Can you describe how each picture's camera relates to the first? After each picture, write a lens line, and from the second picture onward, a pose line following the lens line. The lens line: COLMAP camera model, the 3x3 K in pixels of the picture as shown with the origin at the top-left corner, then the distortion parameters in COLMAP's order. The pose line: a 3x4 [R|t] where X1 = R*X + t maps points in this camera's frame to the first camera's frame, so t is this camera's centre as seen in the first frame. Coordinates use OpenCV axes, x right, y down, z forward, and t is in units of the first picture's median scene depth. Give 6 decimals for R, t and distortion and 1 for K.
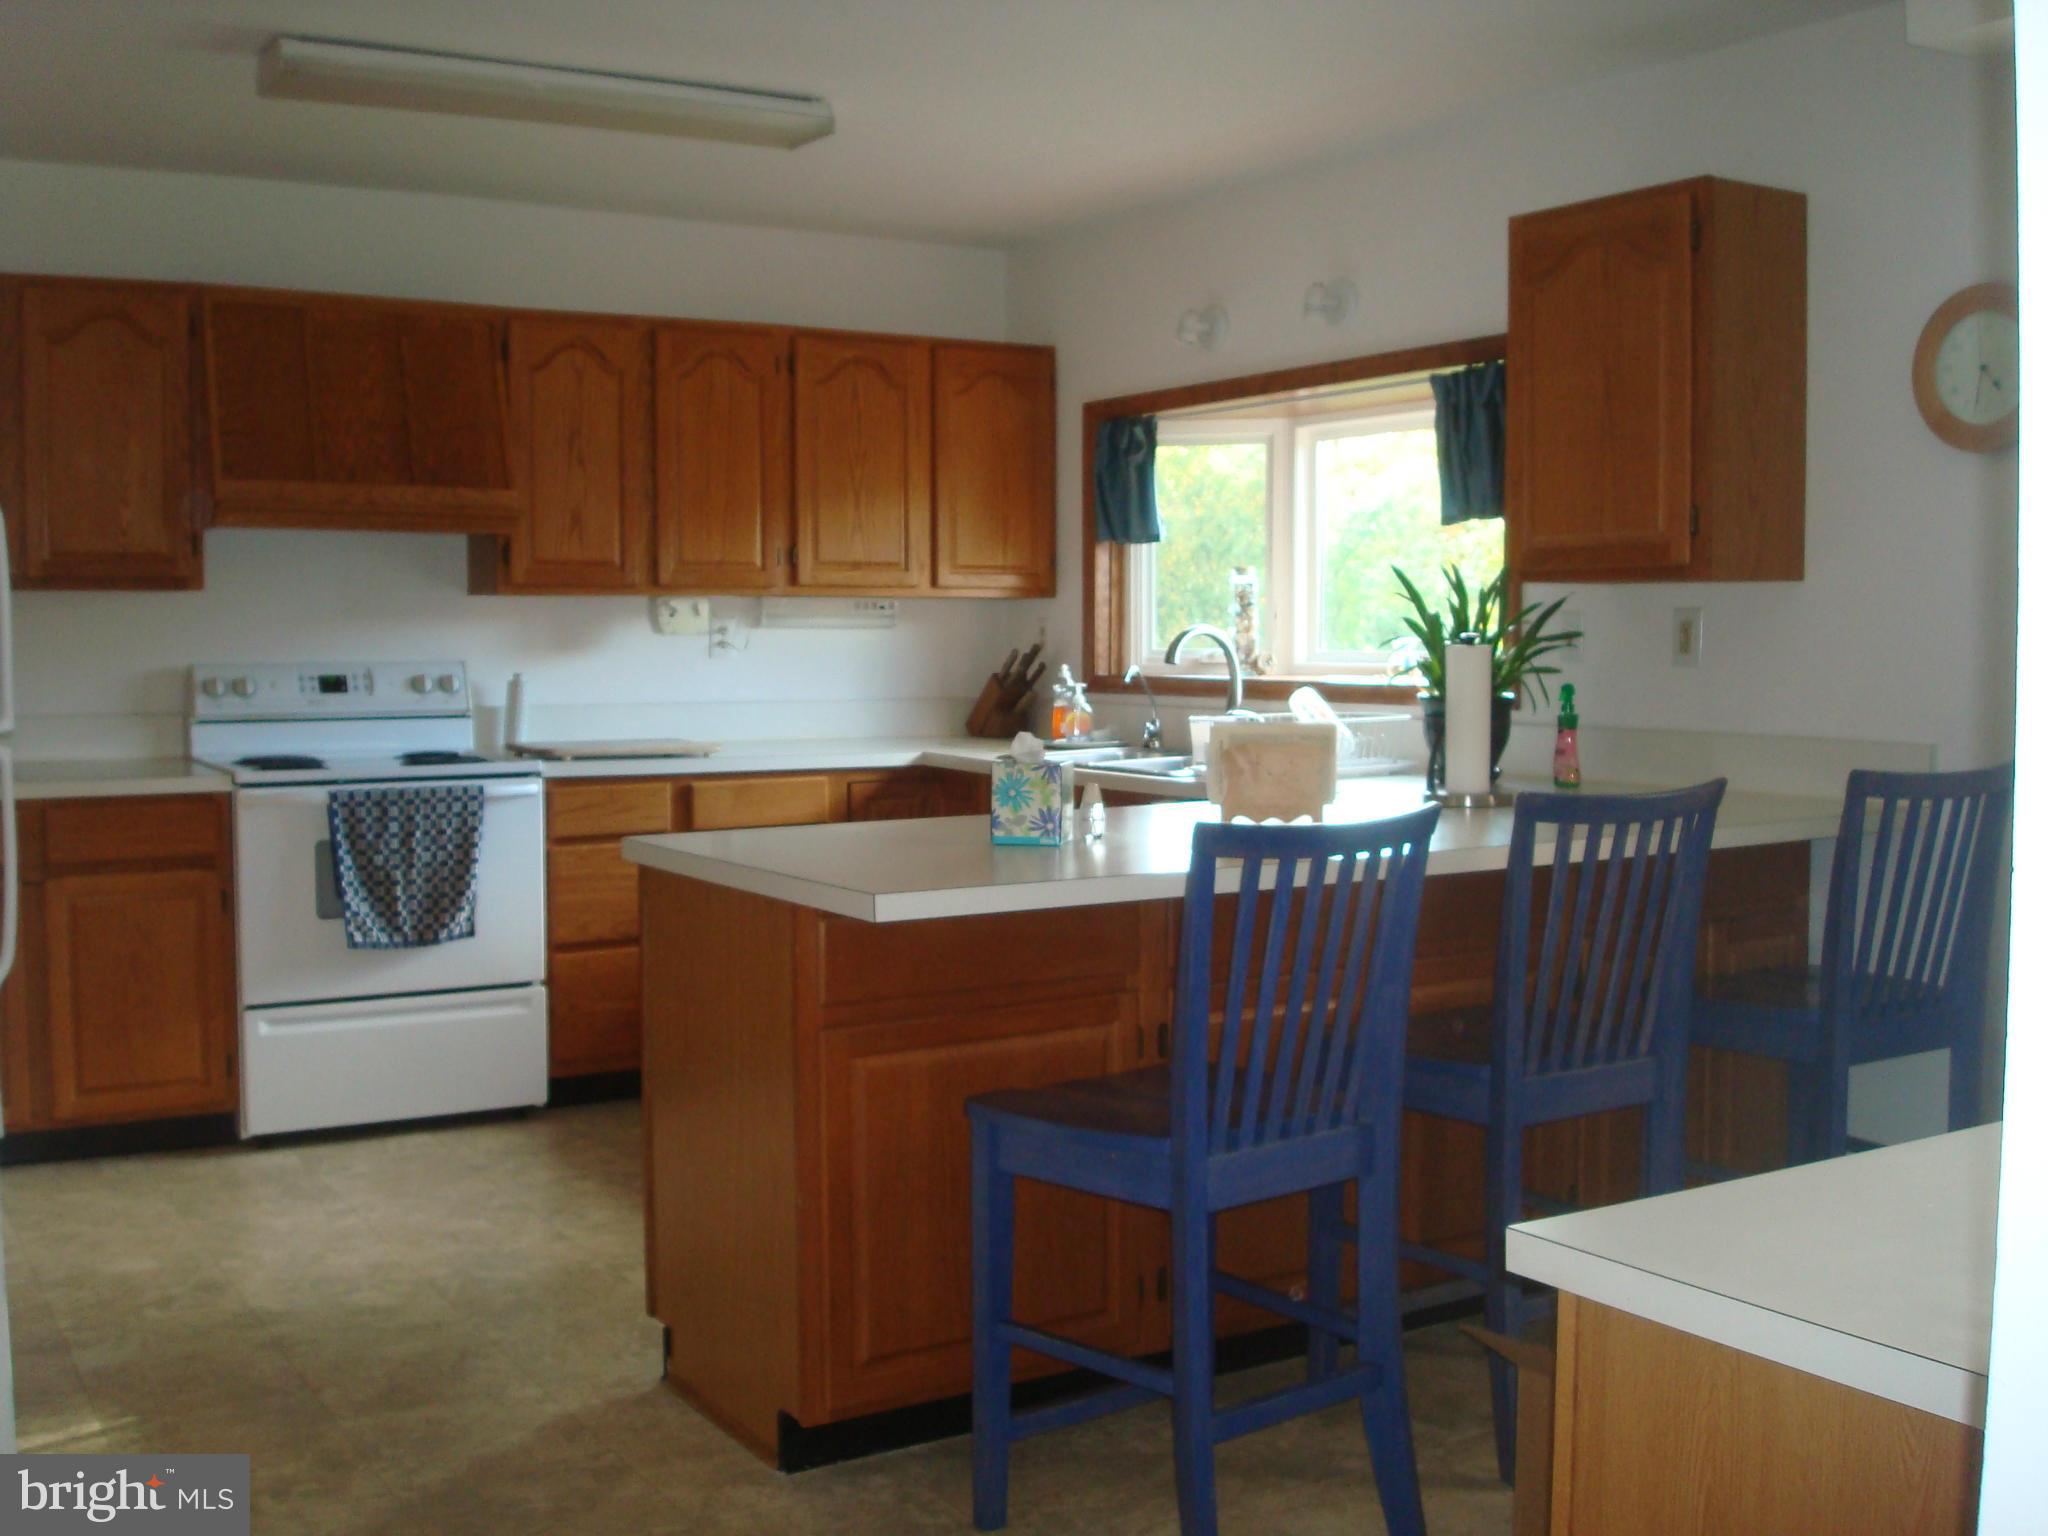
lens RADIAL K [[2166.6, 0, 1018.3], [0, 2166.6, 765.8], [0, 0, 1]] dist [-0.088937, 0.000000]
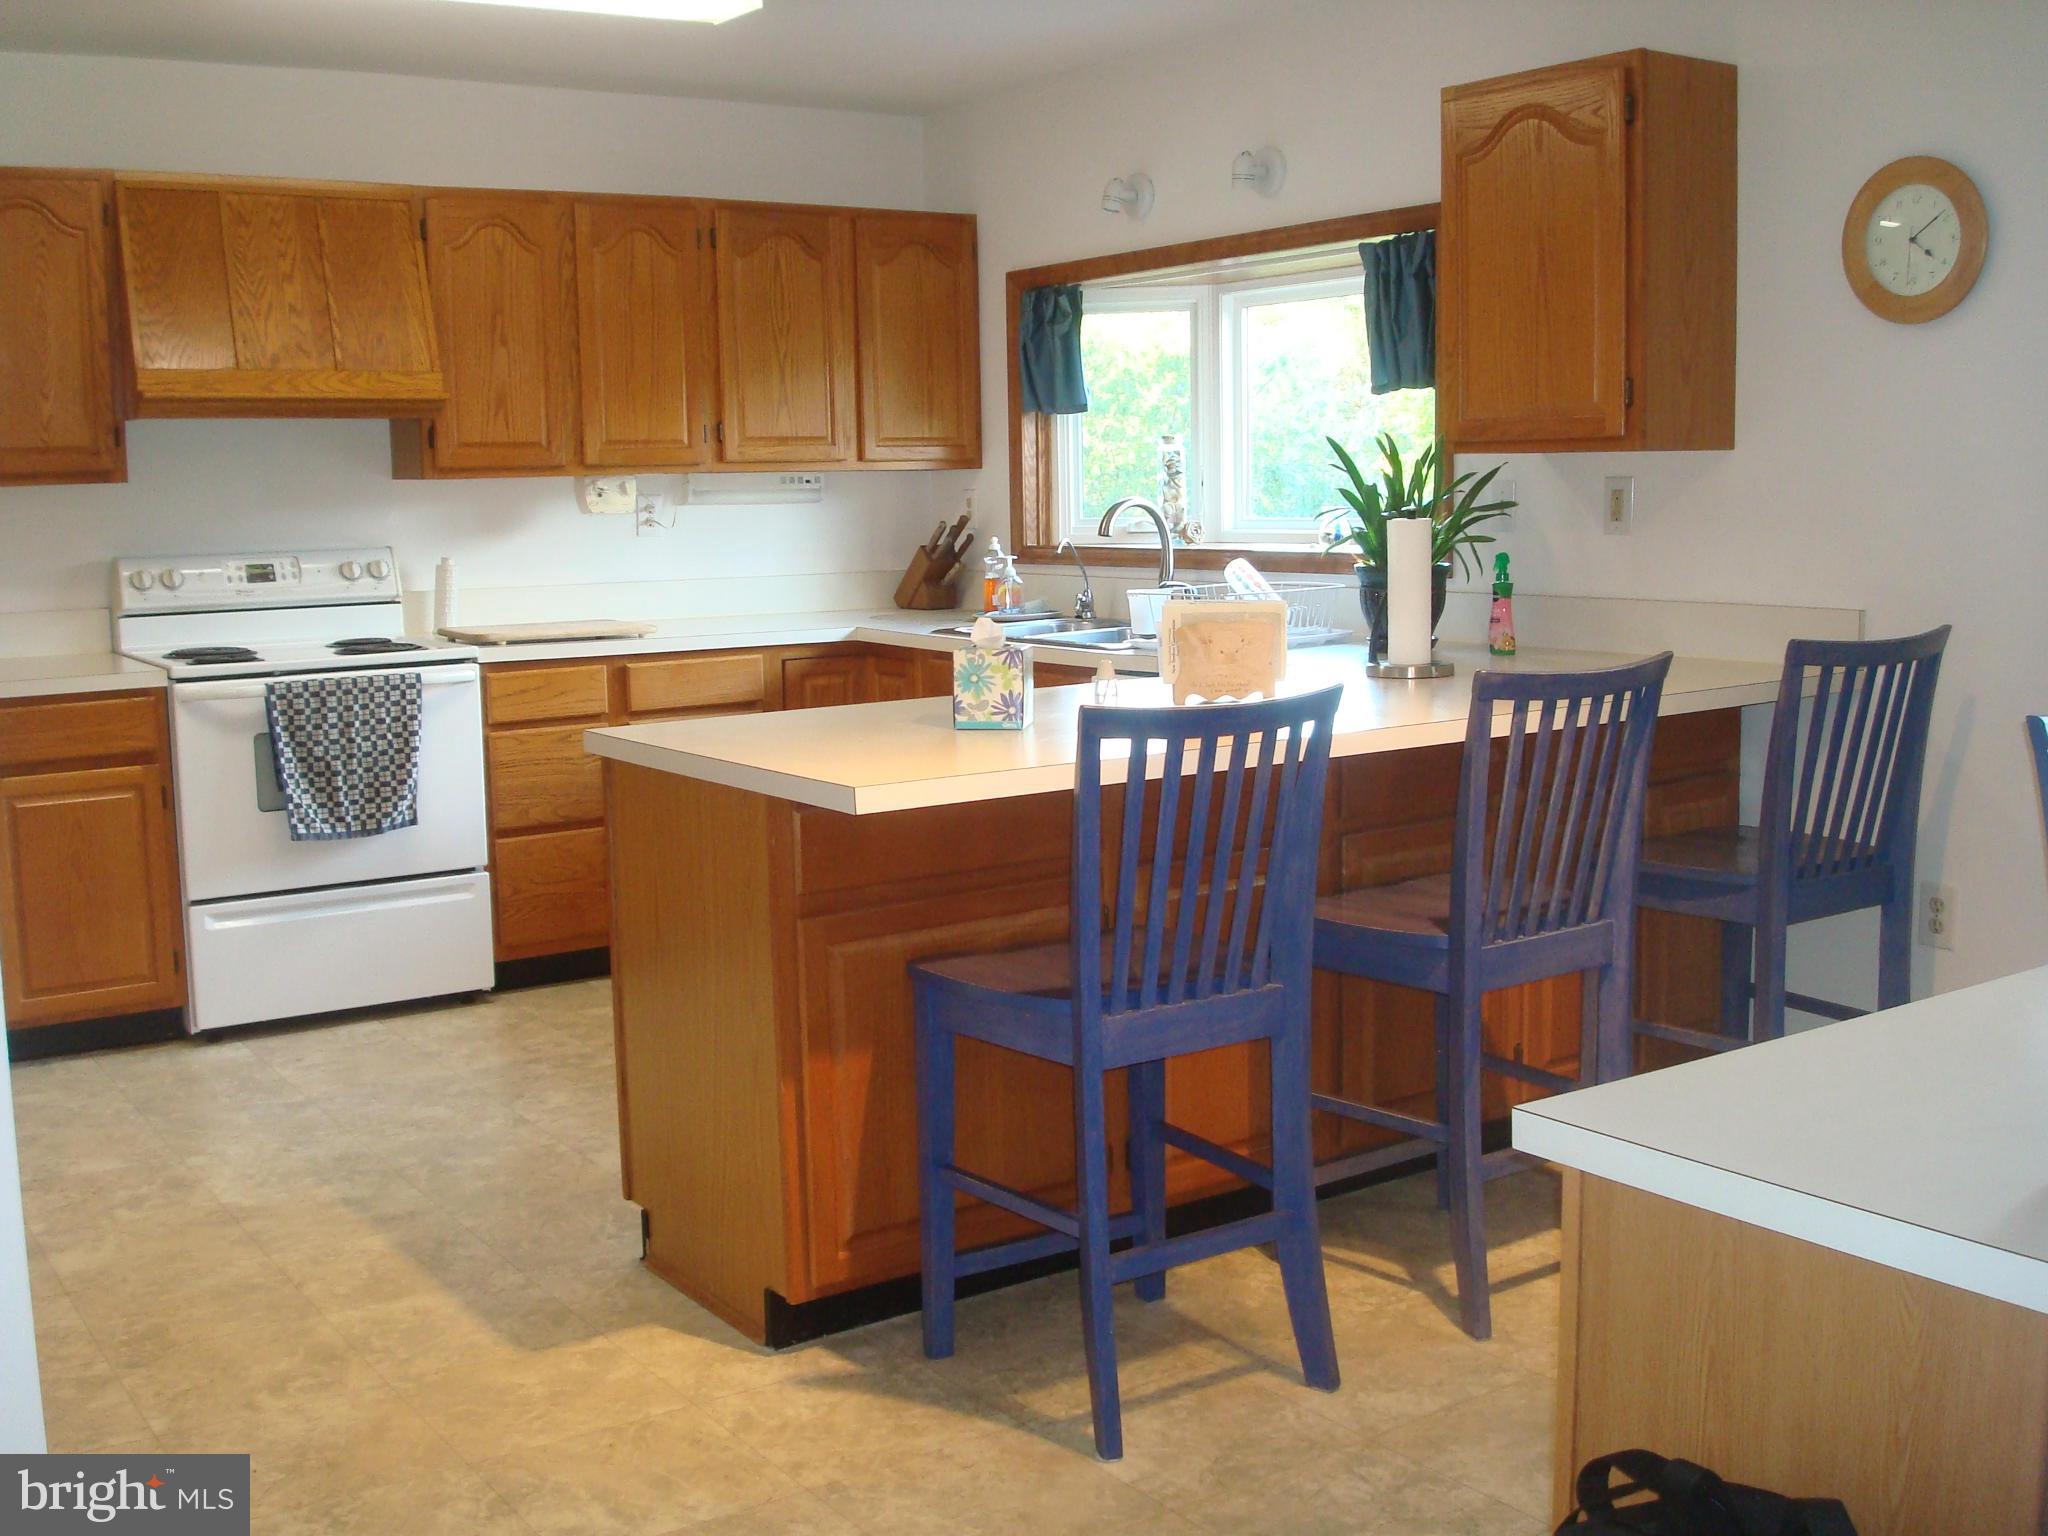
lens RADIAL K [[2166.6, 0, 1029.2], [0, 2166.6, 774.9], [0, 0, 1]] dist [-0.088937, 0.000000]
pose [[0.998372, -0.024275, 0.051617, -0.021404], [0.020546, 0.997222, 0.071592, -0.010098], [-0.053212, -0.070415, 0.996097, -0.008595]]
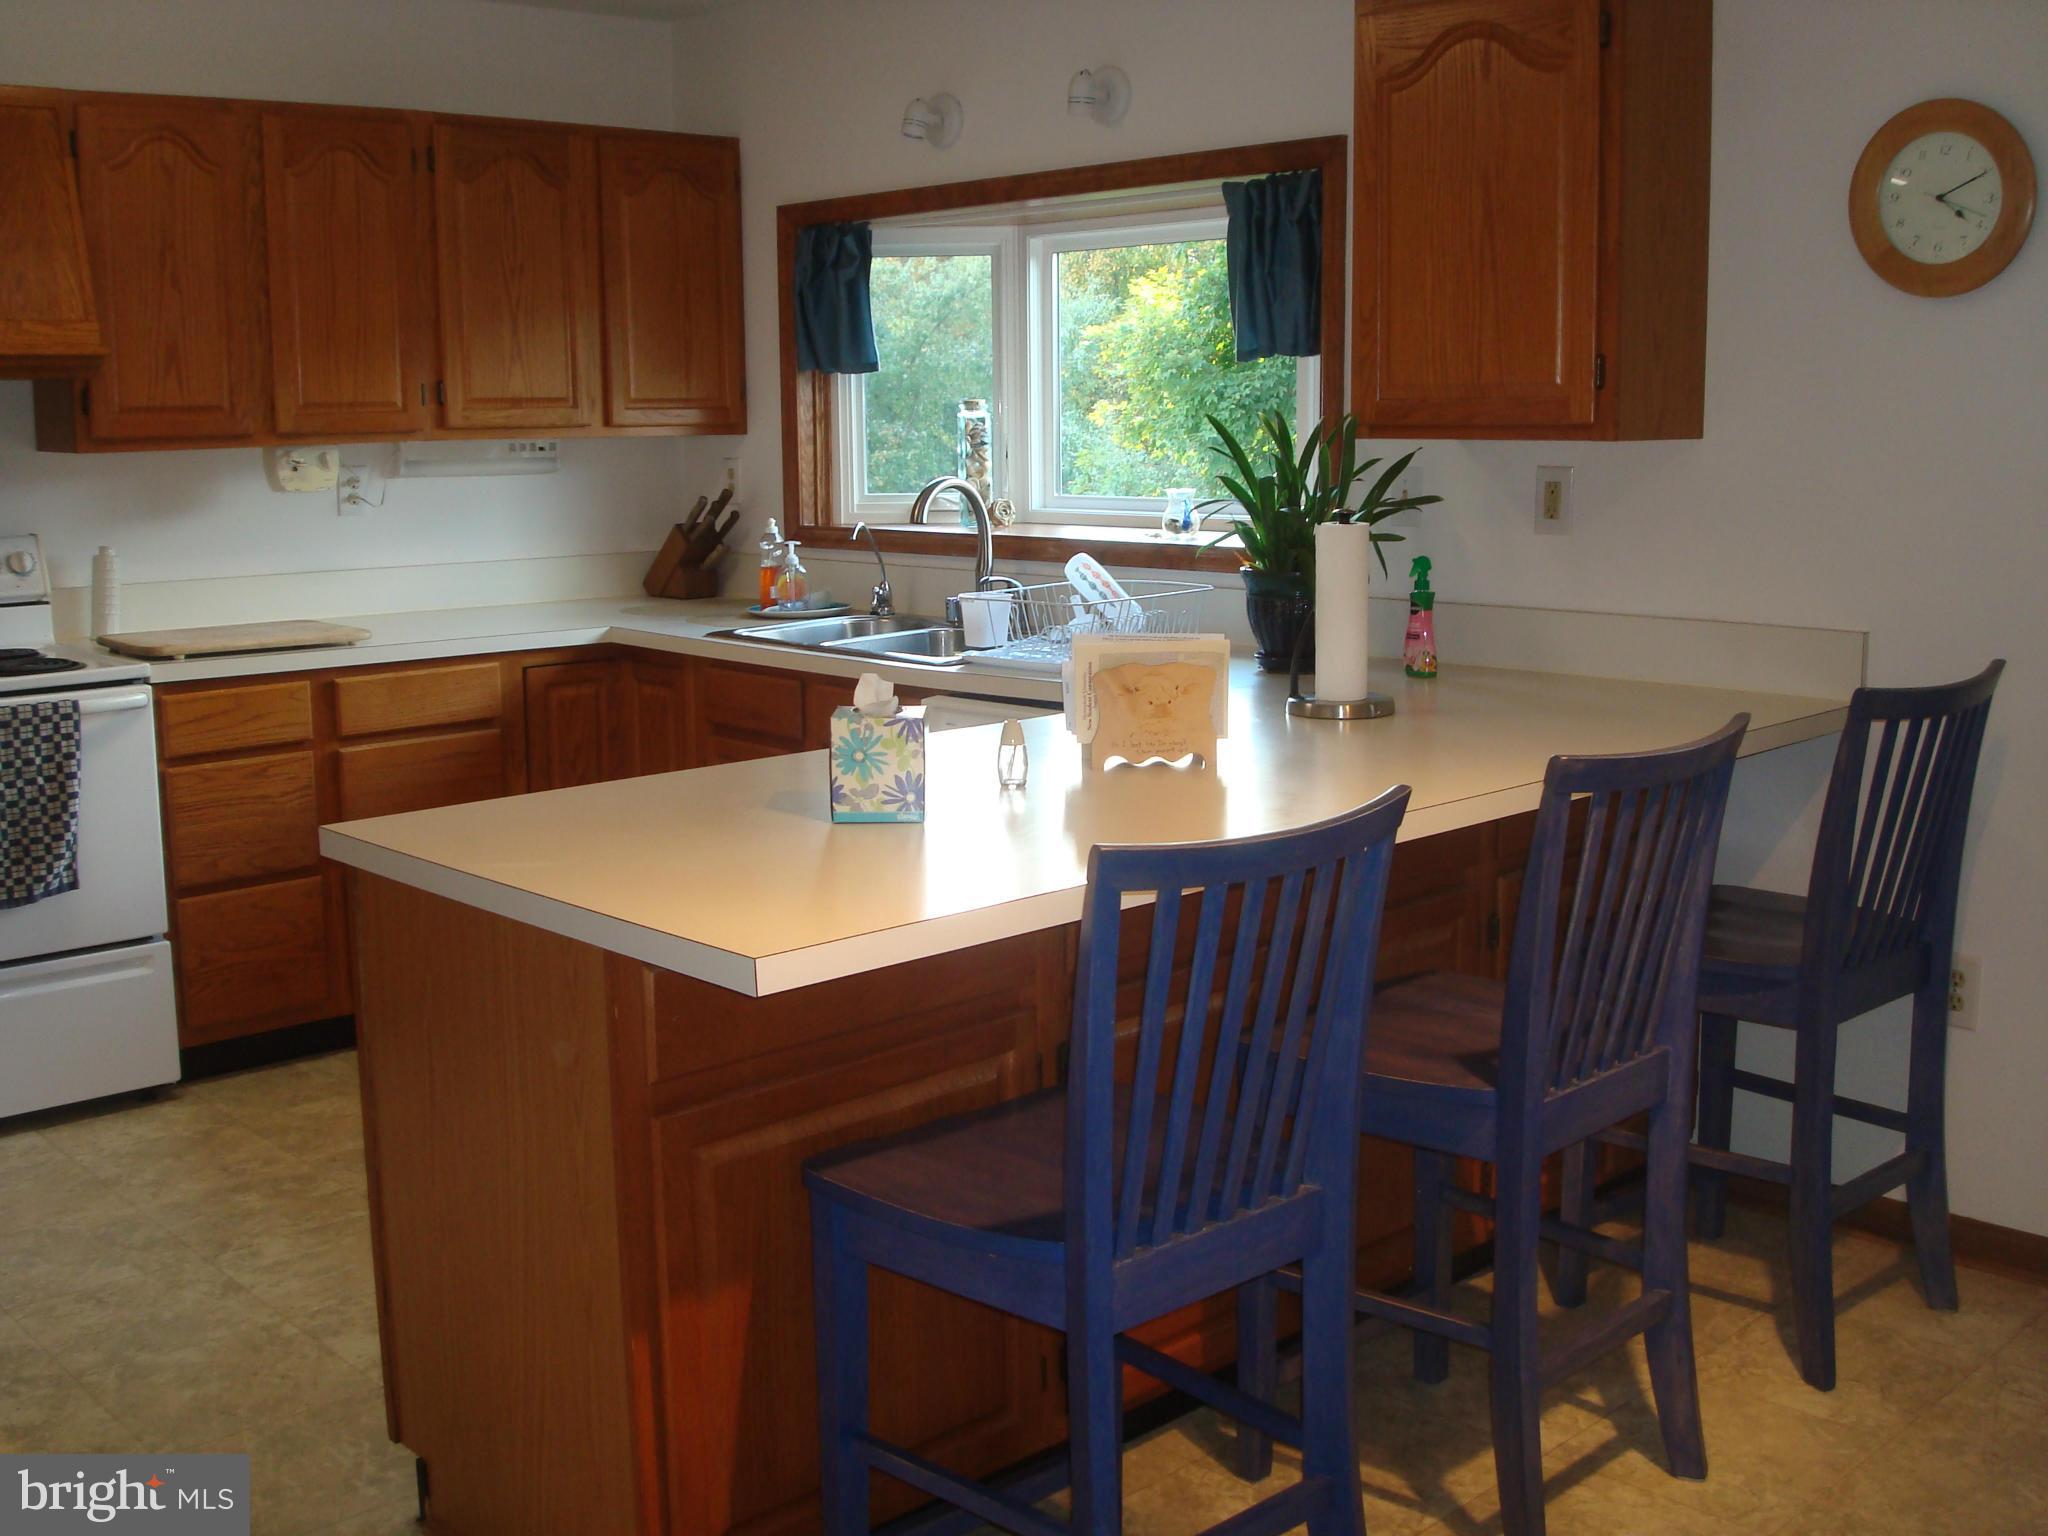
lens RADIAL K [[2166.6, 0, 1028.7], [0, 2166.6, 753.6], [0, 0, 1]] dist [-0.088937, 0.000000]
pose [[0.978540, -0.040466, 0.202046, -0.069361], [0.021224, 0.995105, 0.096512, -0.042734], [-0.204962, -0.090153, 0.974609, 0.172997]]
